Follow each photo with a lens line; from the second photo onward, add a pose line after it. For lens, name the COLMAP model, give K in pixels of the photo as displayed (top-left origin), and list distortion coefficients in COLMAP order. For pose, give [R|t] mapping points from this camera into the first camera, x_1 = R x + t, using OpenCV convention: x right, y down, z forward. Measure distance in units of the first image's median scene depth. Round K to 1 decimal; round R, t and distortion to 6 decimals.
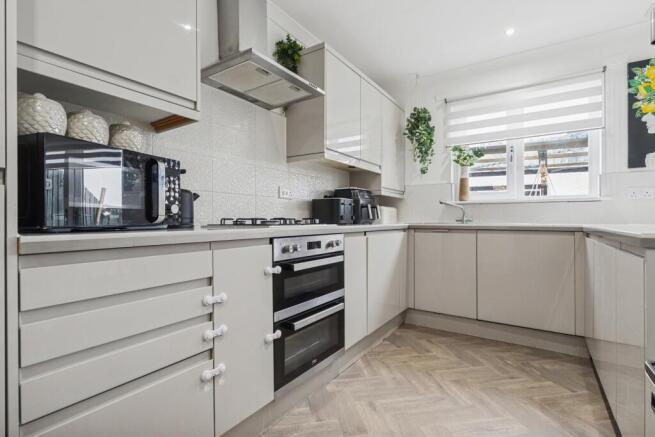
lens RADIAL K [[310.2, 0, 327.3], [0, 310.2, 220.3], [0, 0, 1]] dist [0.000211, -0.000184]
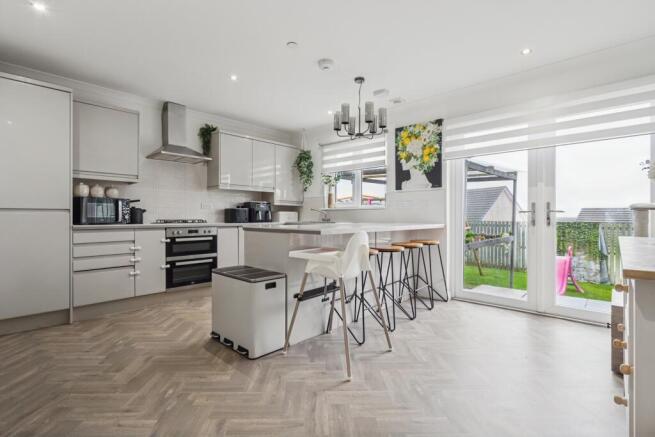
lens RADIAL K [[310.8, 0, 326.2], [0, 310.8, 217.0], [0, 0, 1]] dist [0.000474, -0.000070]
pose [[0.987352, 0.000803, -0.158538, 1.309594], [-0.001549, 0.999988, -0.004580, -0.019451], [0.158533, 0.004767, 0.987342, -1.118349]]
